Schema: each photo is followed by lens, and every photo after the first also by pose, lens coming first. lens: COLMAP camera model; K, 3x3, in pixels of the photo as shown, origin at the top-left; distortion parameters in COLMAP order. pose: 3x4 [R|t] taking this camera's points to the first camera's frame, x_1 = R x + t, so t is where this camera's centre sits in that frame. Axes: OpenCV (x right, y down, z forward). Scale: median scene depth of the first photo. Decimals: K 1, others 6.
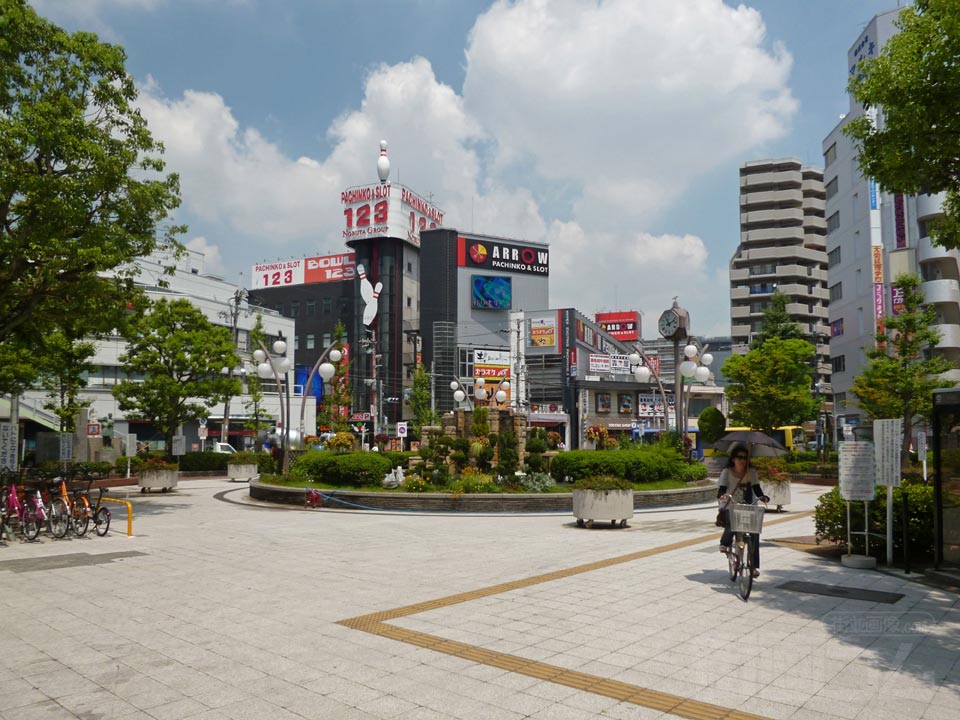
lens RADIAL K [[703.9, 0, 480.0], [0, 703.9, 360.0], [0, 0, 1]] dist [-0.017891, 0.001274]
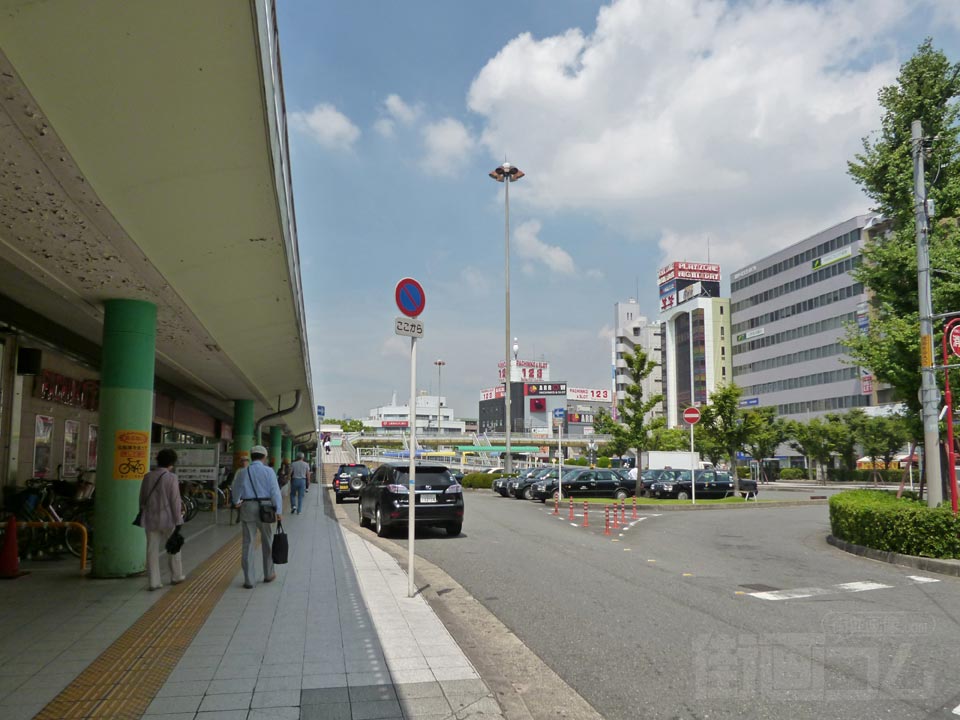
lens RADIAL K [[703.9, 0, 480.0], [0, 703.9, 360.0], [0, 0, 1]] dist [-0.017891, 0.001274]
pose [[0.806943, -0.084664, -0.584529, 1.276460], [0.064757, 0.996389, -0.054920, -0.126017], [0.587068, 0.006465, 0.809512, -1.105417]]
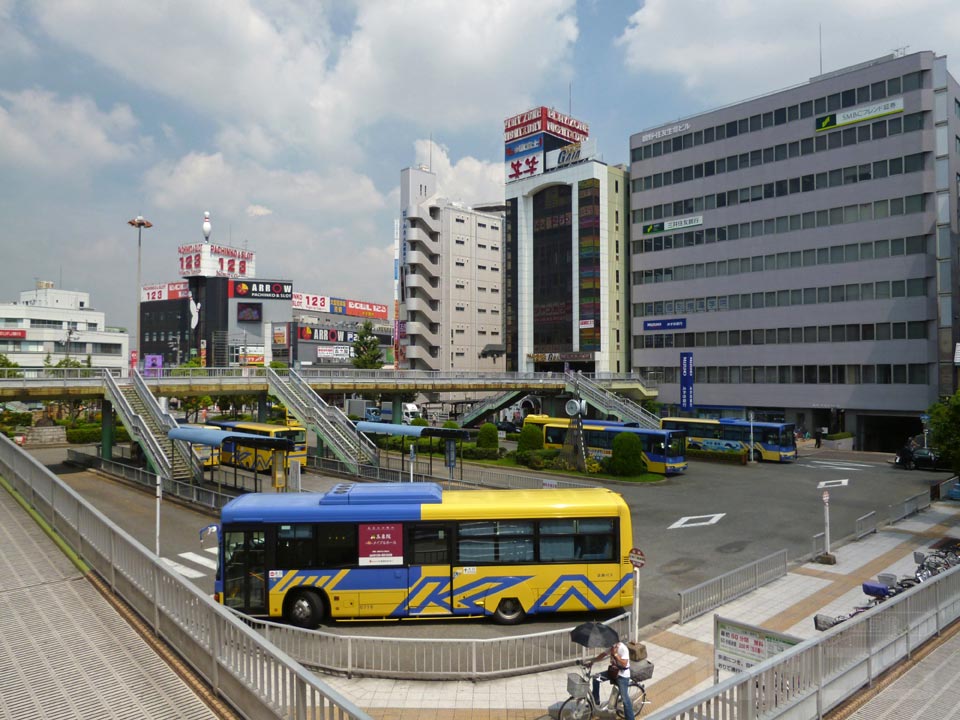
lens RADIAL K [[703.9, 0, 480.0], [0, 703.9, 360.0], [0, 0, 1]] dist [-0.017891, 0.001274]
pose [[0.995607, -0.001011, -0.093629, 0.703584], [0.009488, 0.995883, 0.090146, -0.124109], [0.093152, -0.090638, 0.991518, -0.623547]]
